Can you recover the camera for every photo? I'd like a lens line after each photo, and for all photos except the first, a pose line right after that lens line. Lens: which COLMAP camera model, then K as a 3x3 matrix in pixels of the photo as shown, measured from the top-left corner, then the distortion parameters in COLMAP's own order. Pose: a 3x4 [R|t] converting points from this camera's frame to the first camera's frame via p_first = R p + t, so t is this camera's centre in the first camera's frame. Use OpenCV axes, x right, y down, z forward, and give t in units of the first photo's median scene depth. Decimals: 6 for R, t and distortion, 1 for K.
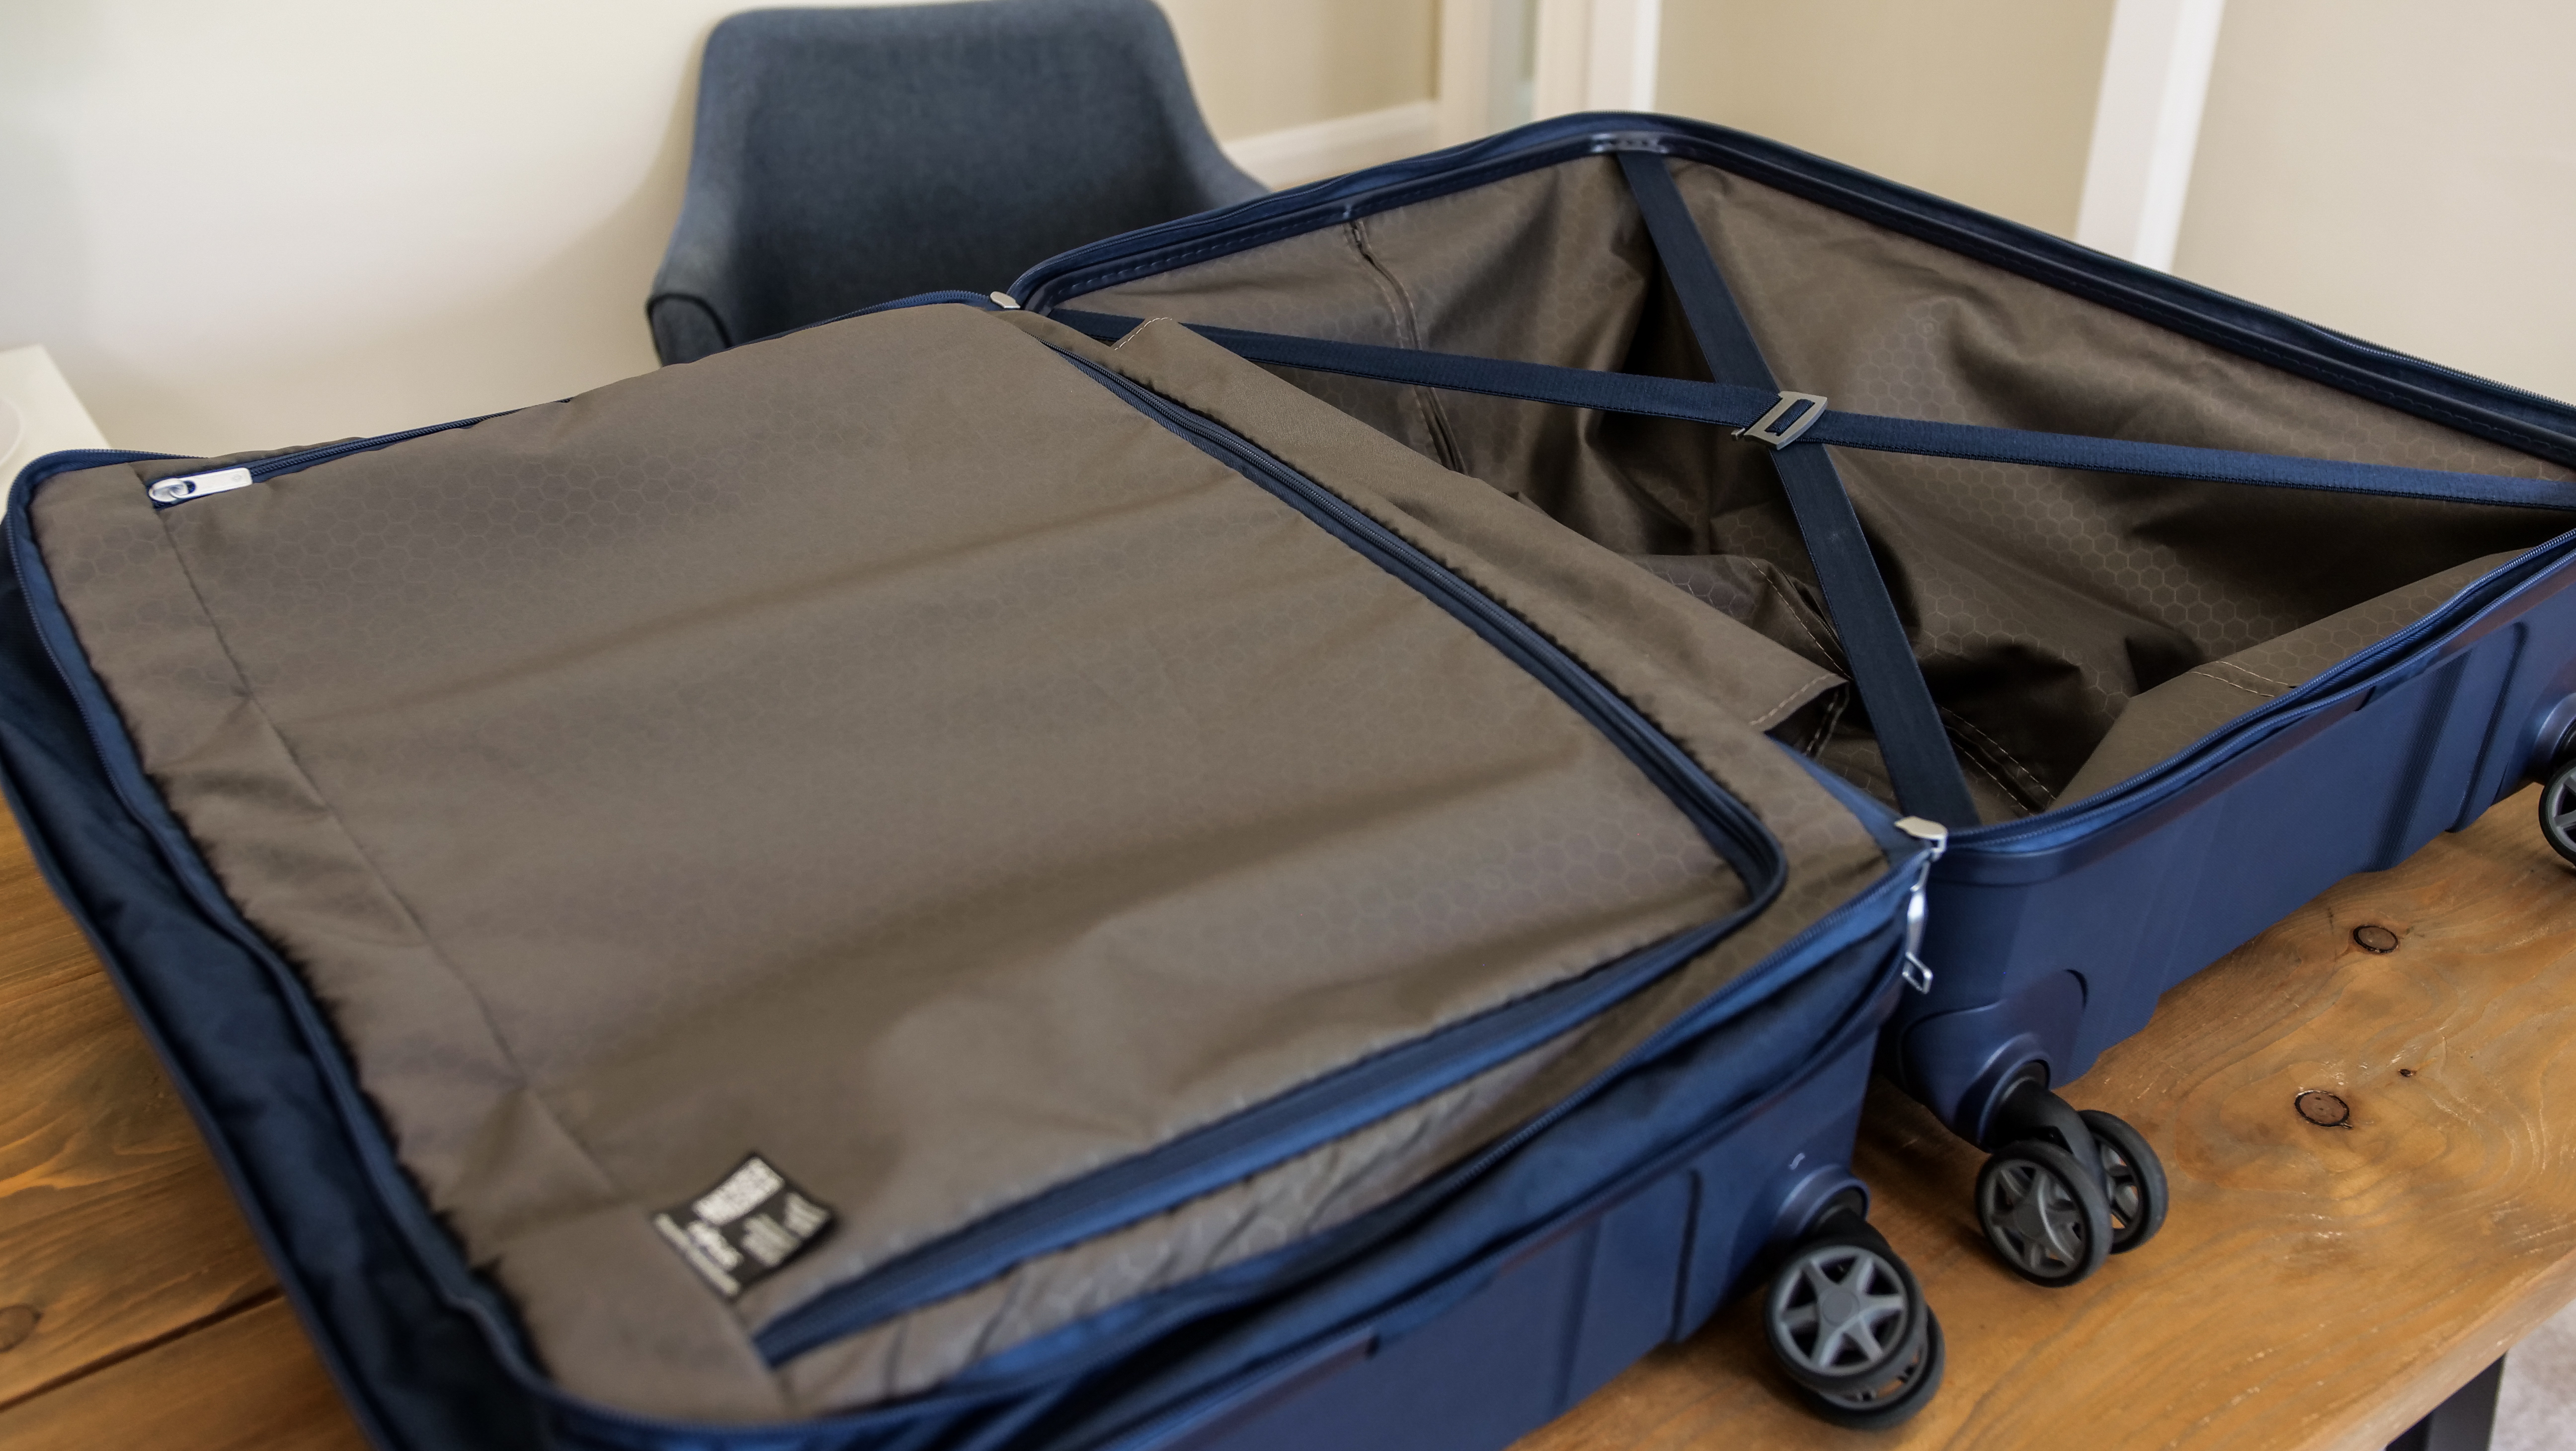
lens RADIAL K [[2367.3, 0, 1288.0], [0, 2367.3, 725.5], [0, 0, 1]] dist [-0.046877, 0.008029]
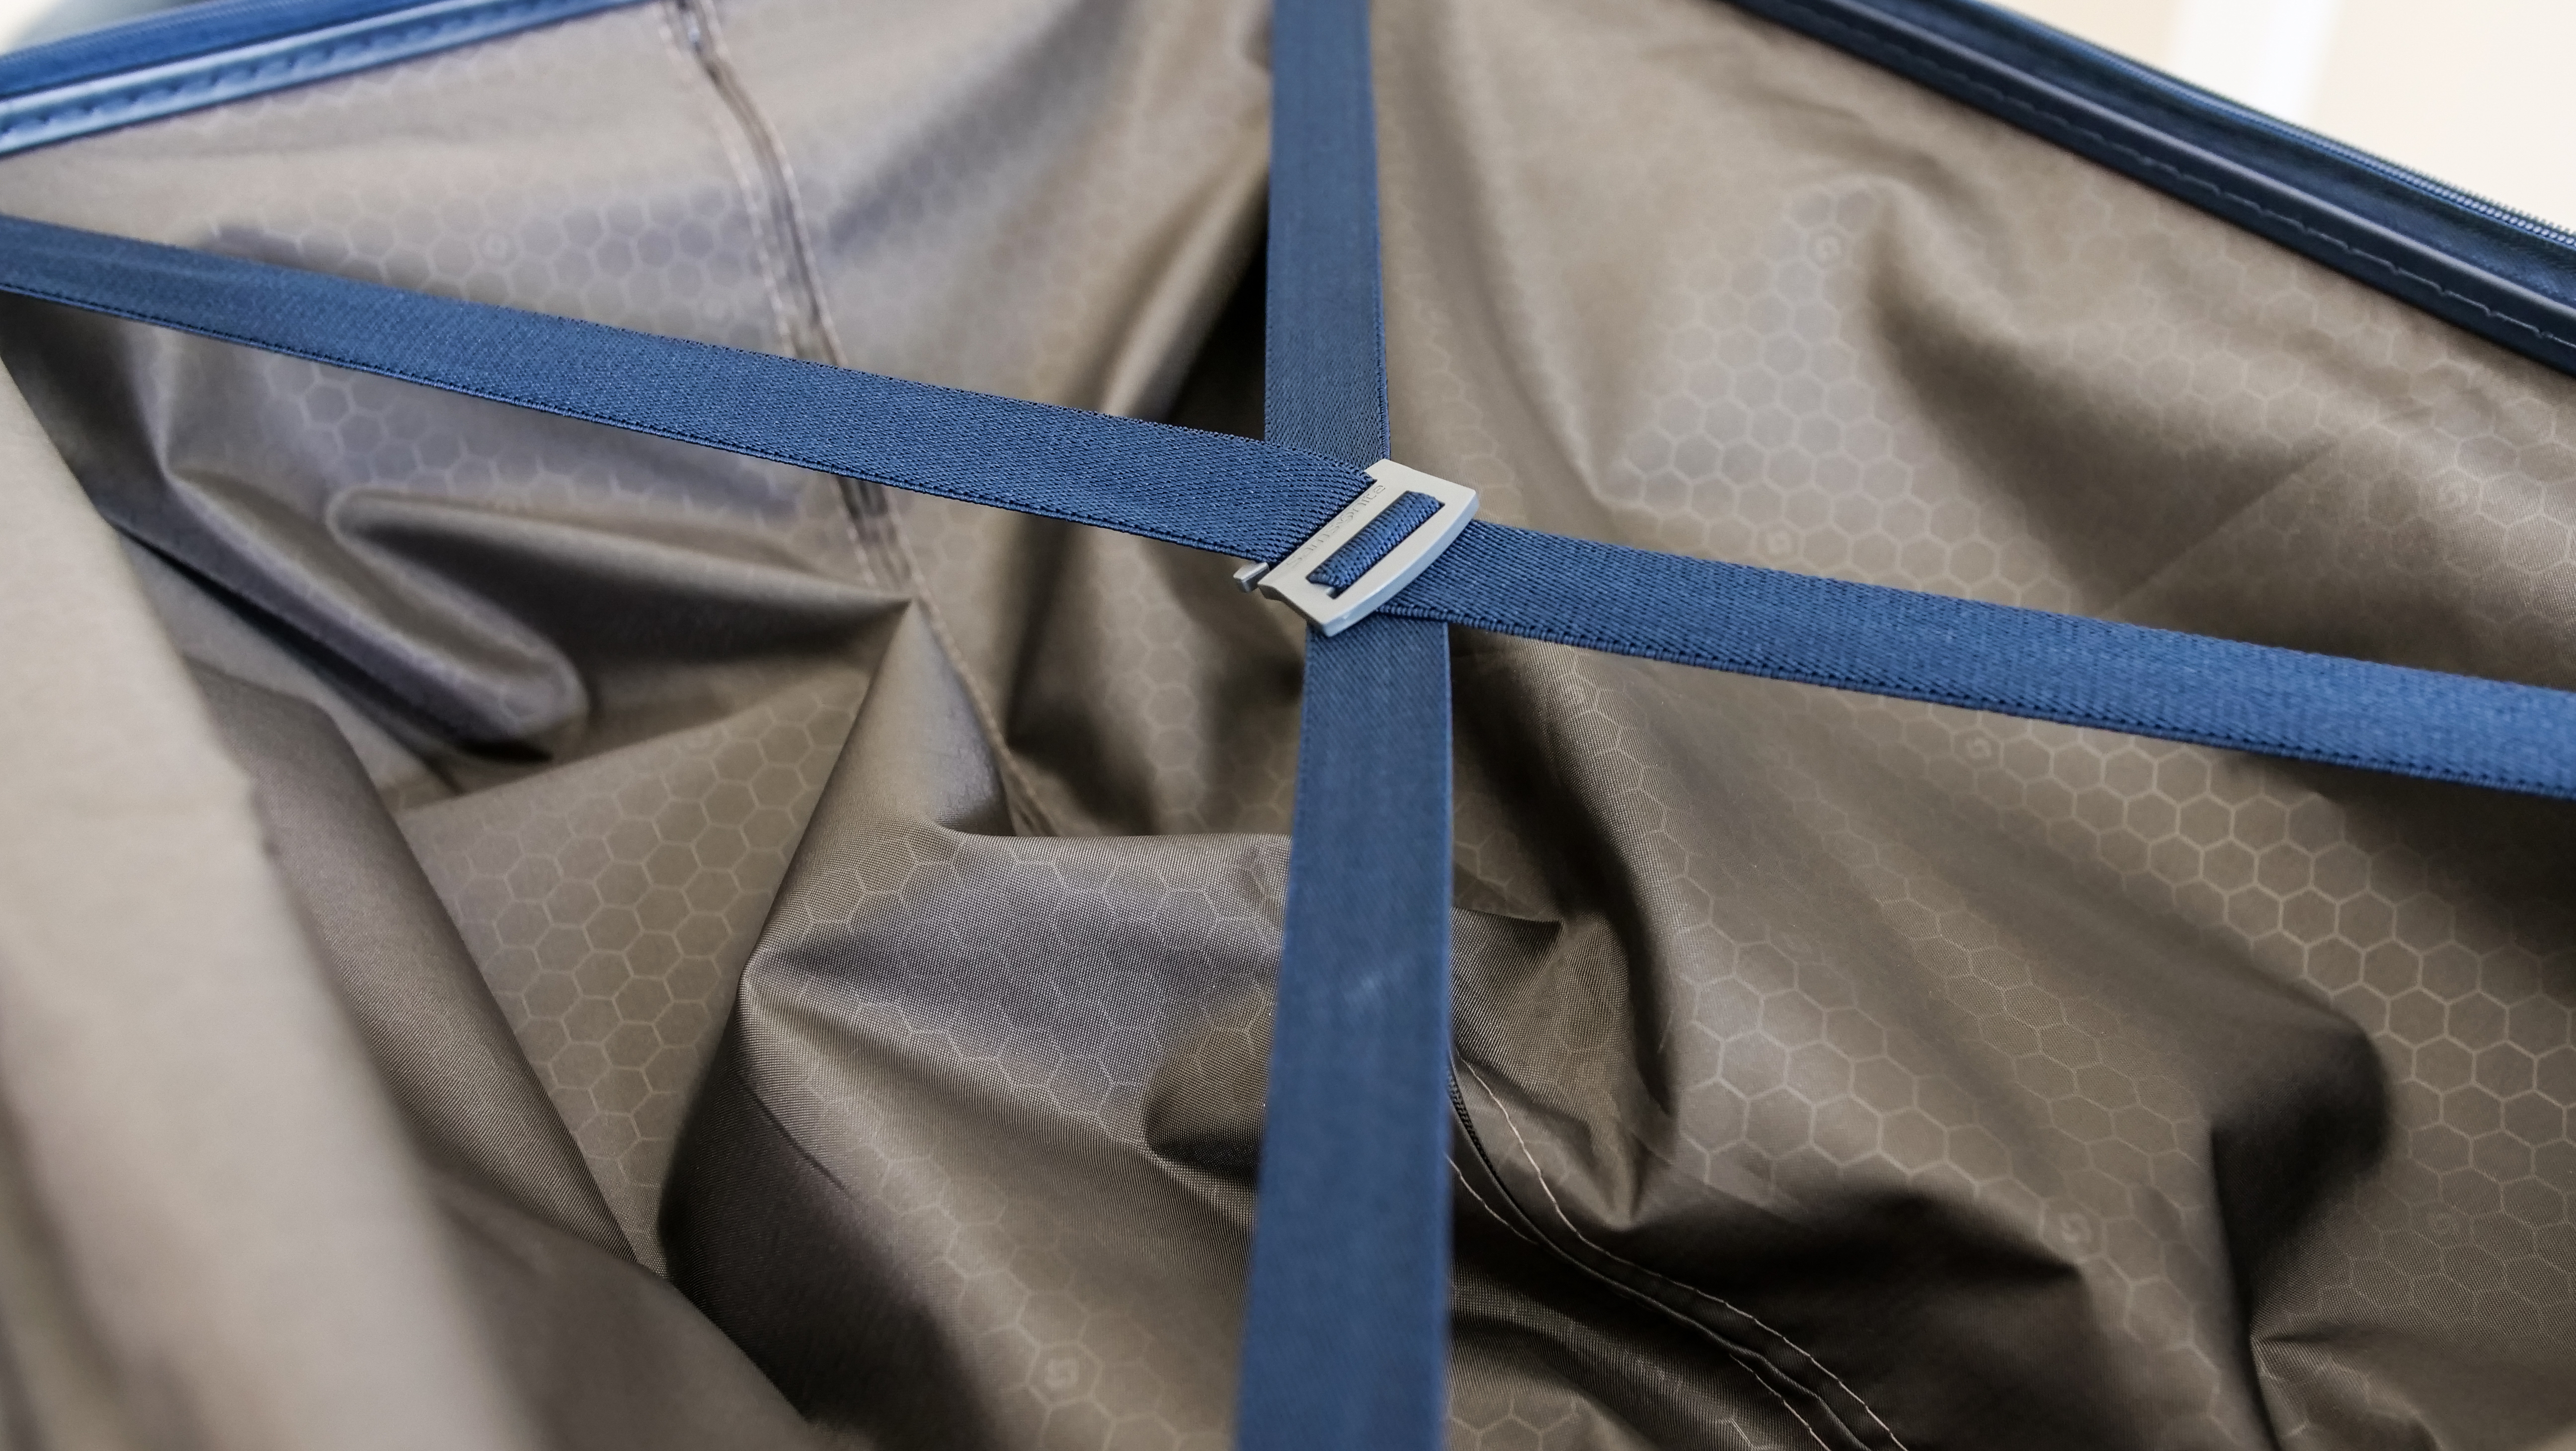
lens RADIAL K [[2367.3, 0, 1288.0], [0, 2367.3, 725.5], [0, 0, 1]] dist [-0.046877, 0.008029]
pose [[0.999120, 0.021629, -0.035943, 0.197960], [-0.017599, 0.993899, 0.108878, -0.132787], [0.038078, -0.108150, 0.993405, 0.564264]]
